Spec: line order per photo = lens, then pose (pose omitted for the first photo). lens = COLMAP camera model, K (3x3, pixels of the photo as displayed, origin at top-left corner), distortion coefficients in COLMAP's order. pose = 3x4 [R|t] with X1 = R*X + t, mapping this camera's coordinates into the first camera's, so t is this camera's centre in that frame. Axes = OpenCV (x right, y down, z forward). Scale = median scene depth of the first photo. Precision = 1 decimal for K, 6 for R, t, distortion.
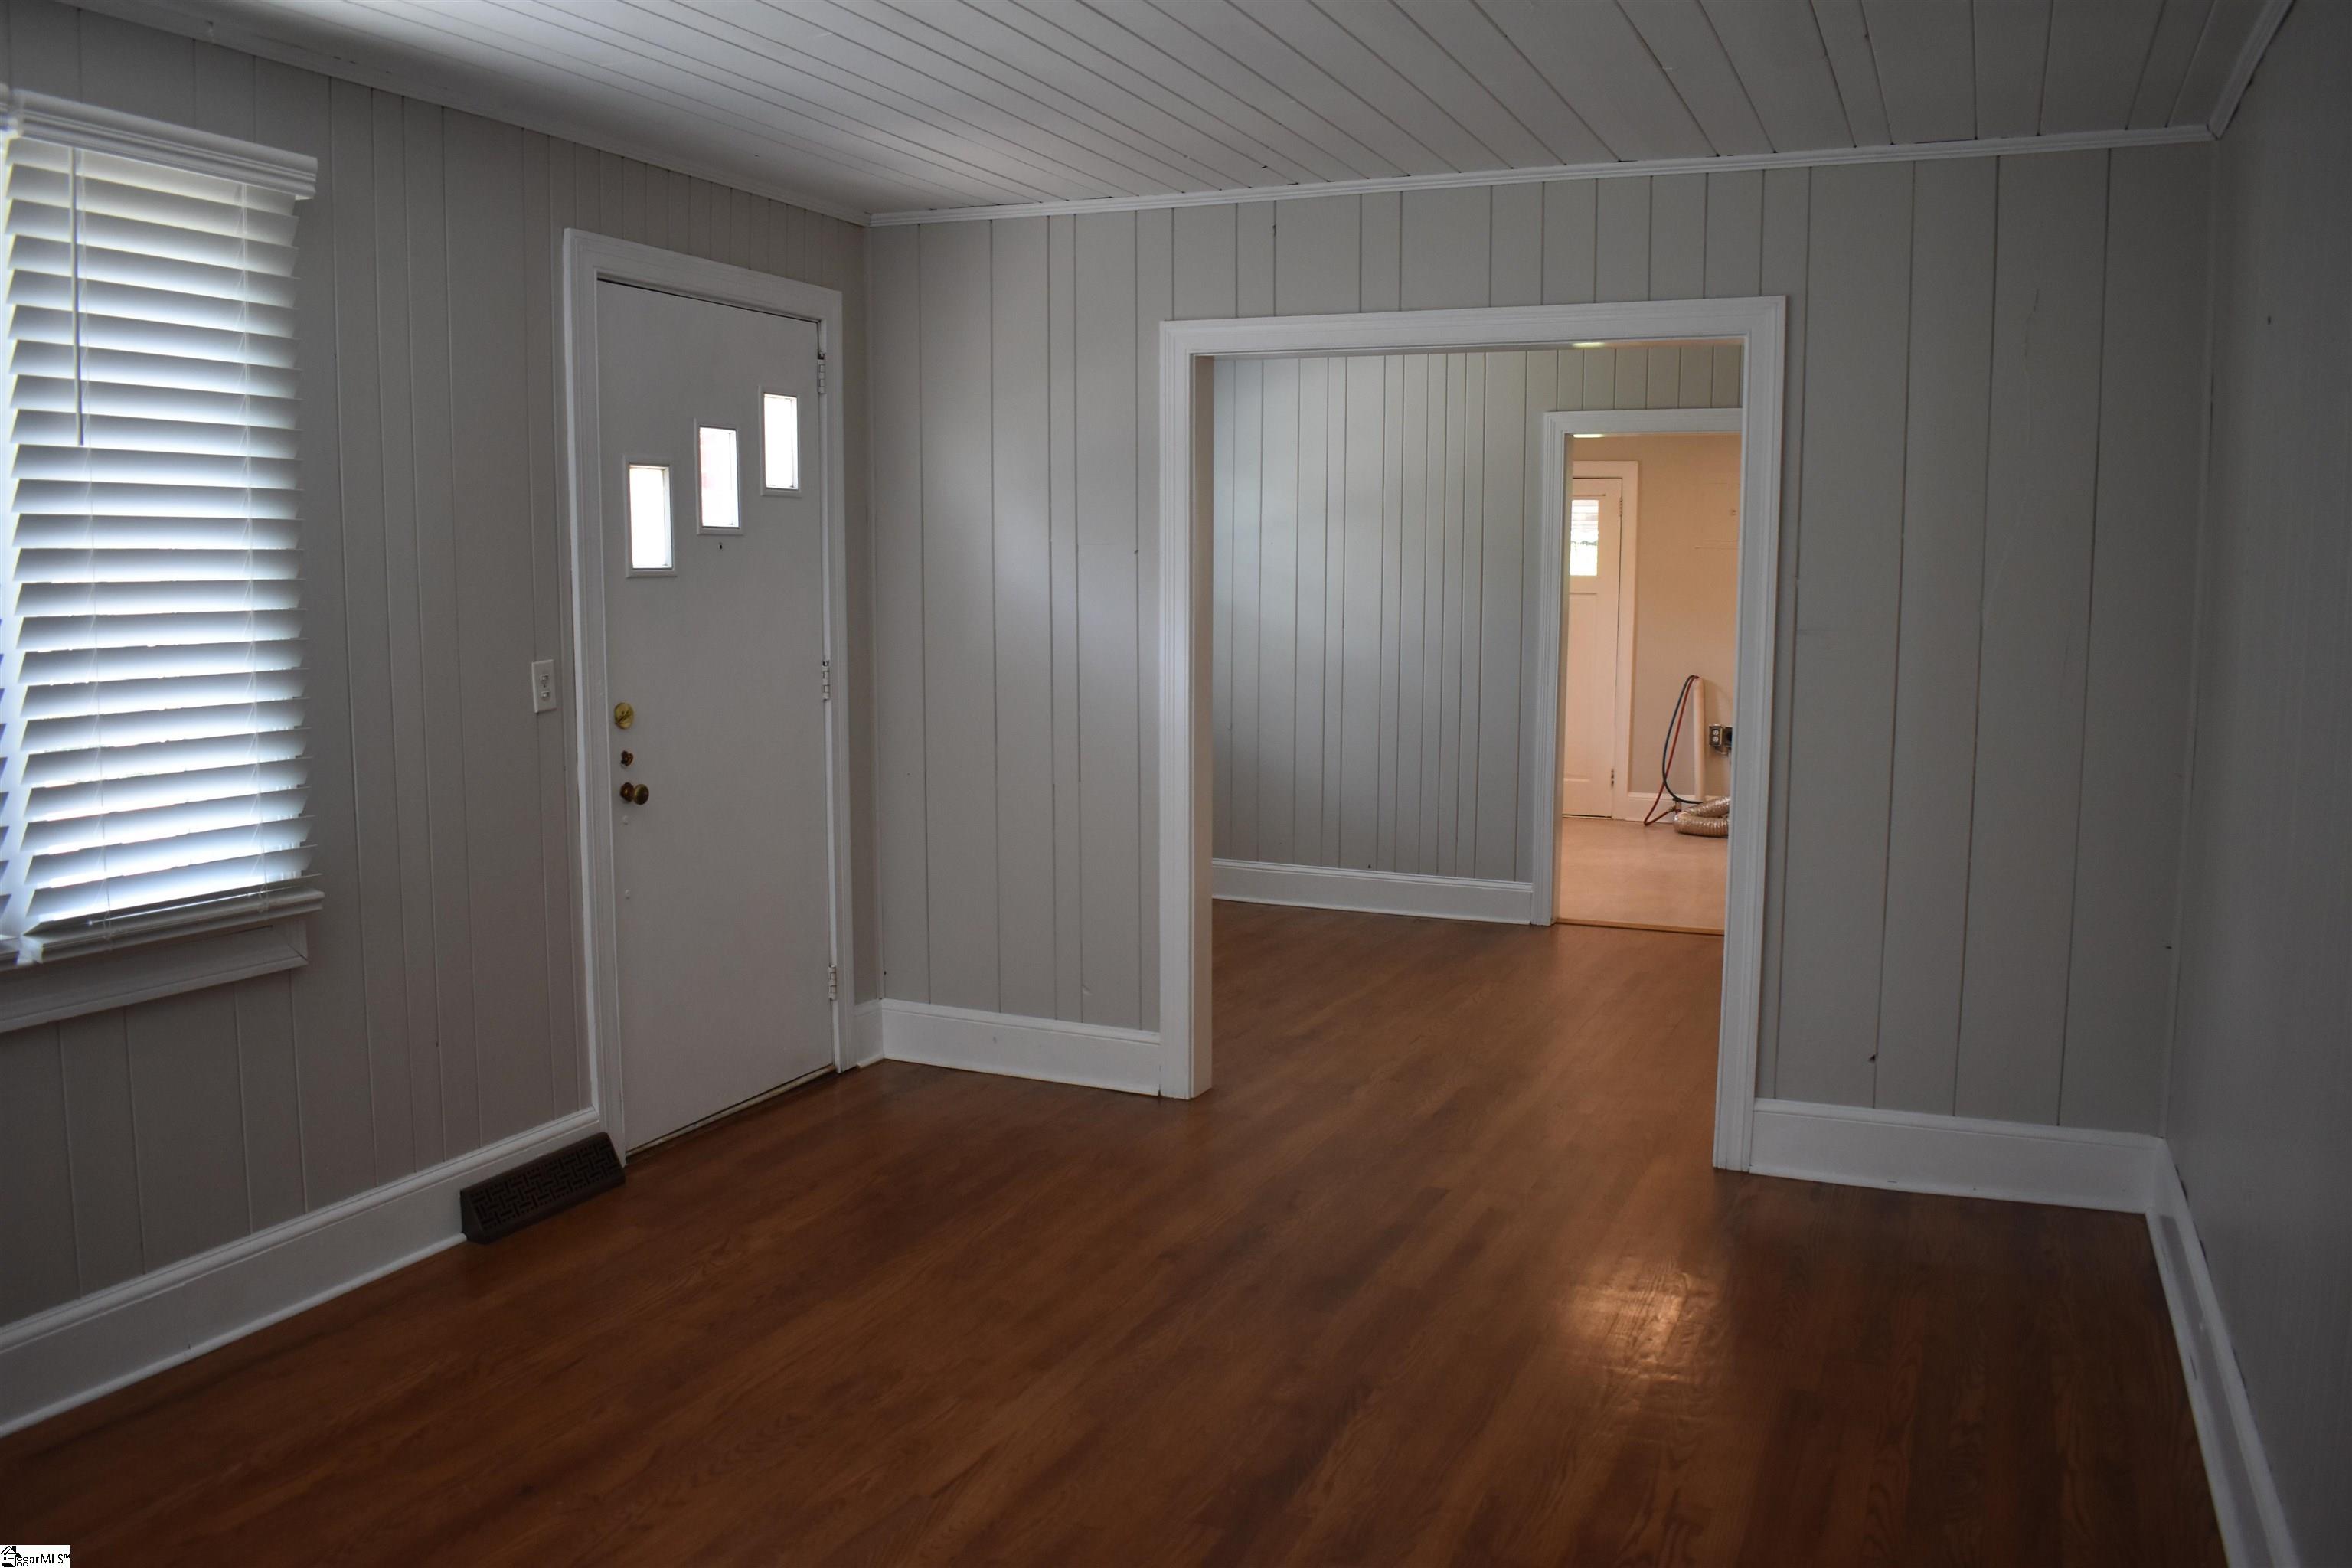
lens RADIAL K [[1849.4, 0, 1180.5], [0, 1849.4, 797.2], [0, 0, 1]] dist [-0.093319, 0.016800]
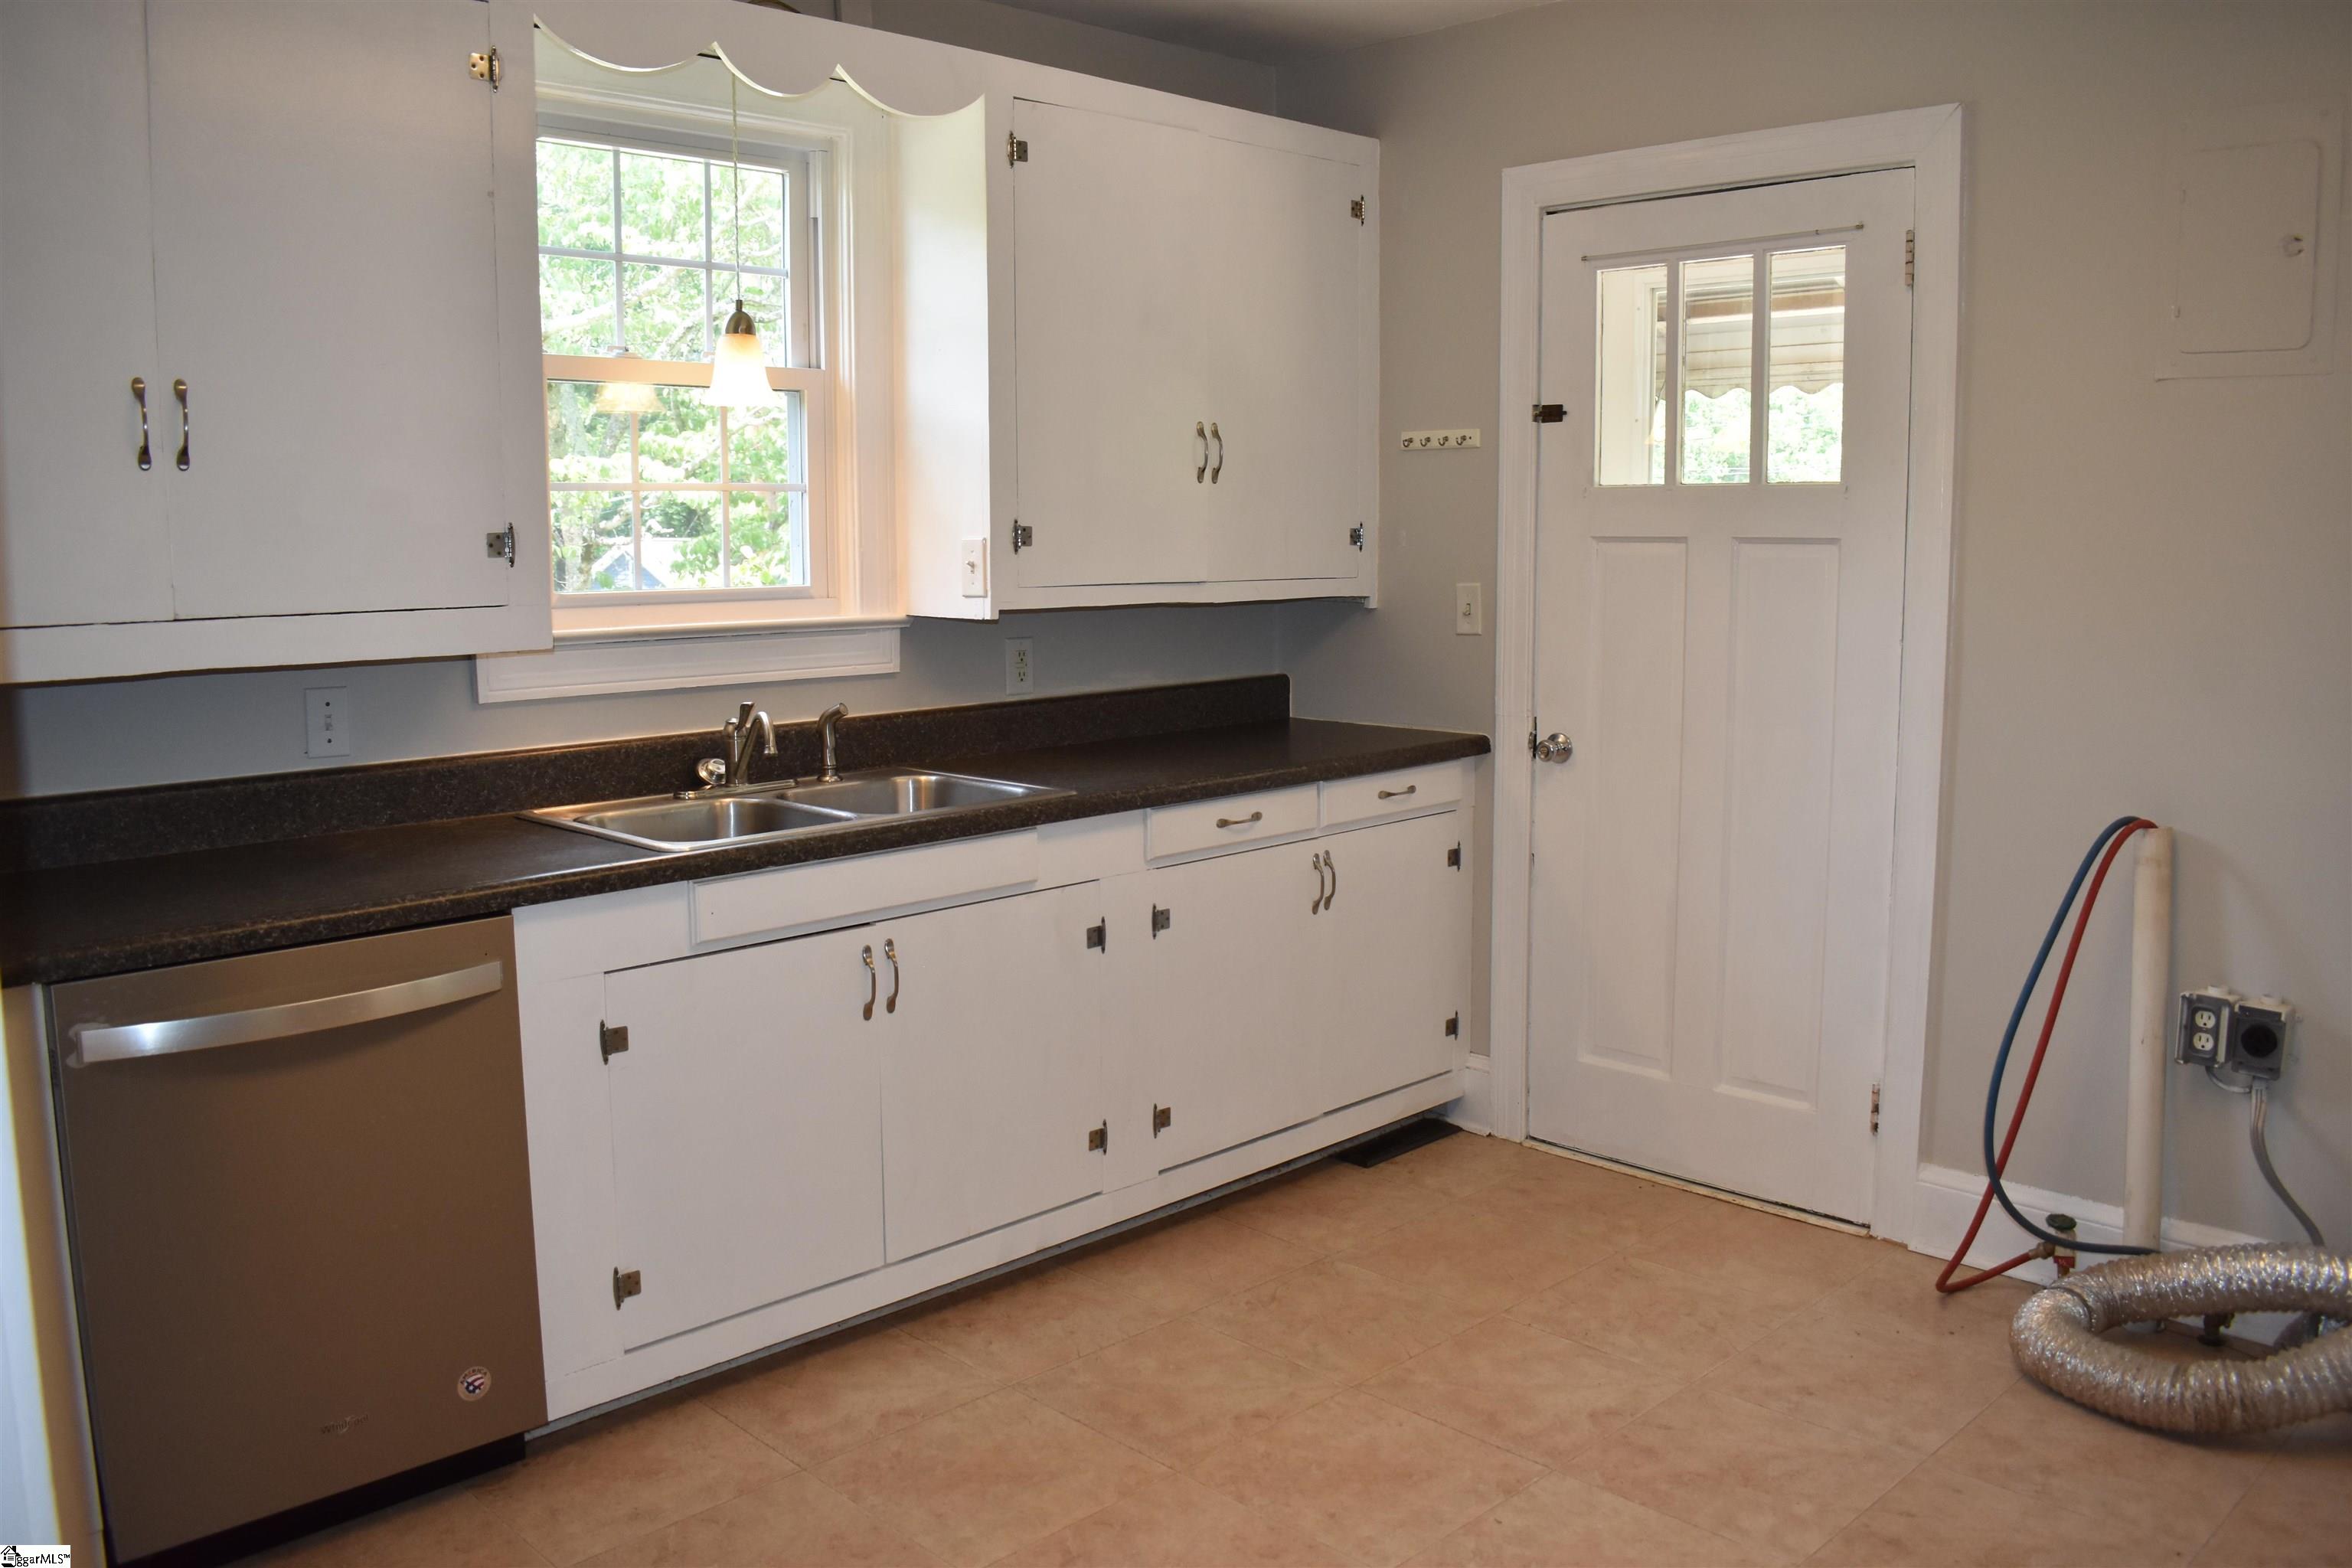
lens RADIAL K [[1849.4, 0, 1190.5], [0, 1849.4, 777.7], [0, 0, 1]] dist [-0.093319, 0.016800]
pose [[0.935486, 0.033639, -0.351759, 0.240144], [-0.029103, 0.999411, 0.018175, -0.073379], [0.352163, -0.006765, 0.935914, 0.680635]]
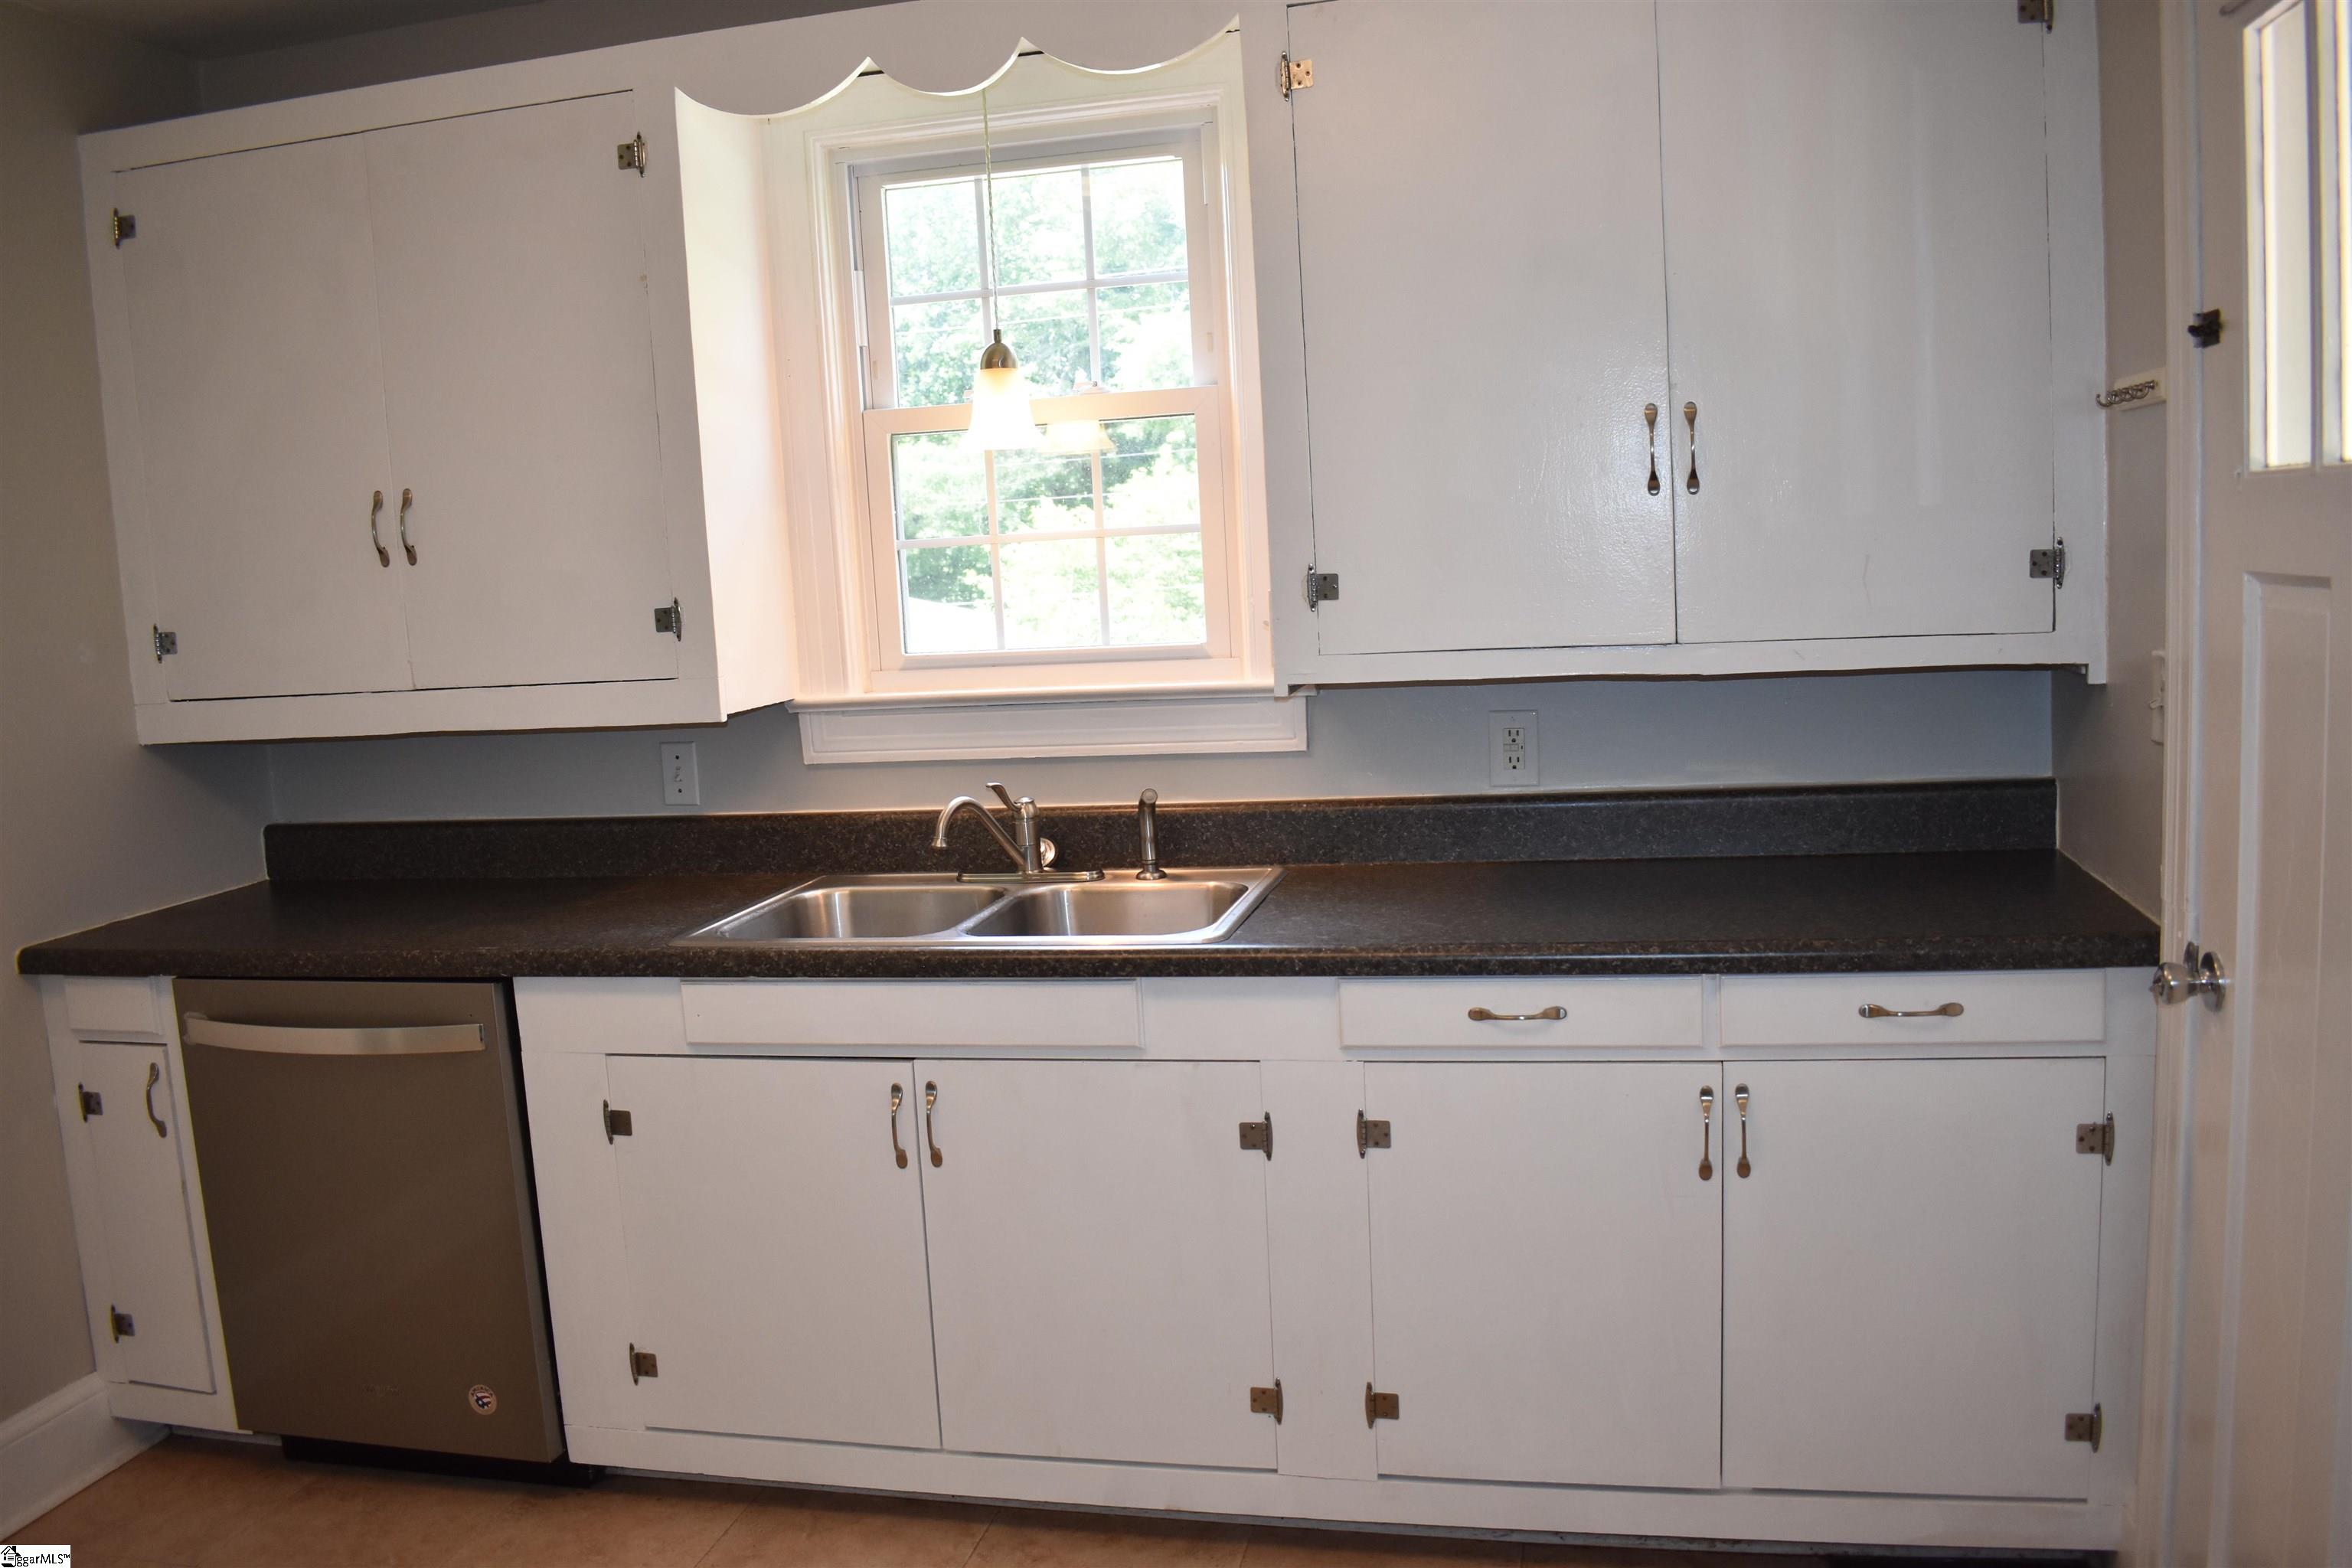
lens RADIAL K [[1849.4, 0, 1186.6], [0, 1849.4, 777.9], [0, 0, 1]] dist [-0.093319, 0.016800]
pose [[0.204848, 0.103884, -0.973265, 0.367982], [-0.064326, 0.993631, 0.092519, -0.117241], [0.976678, 0.043654, 0.210226, 0.989253]]
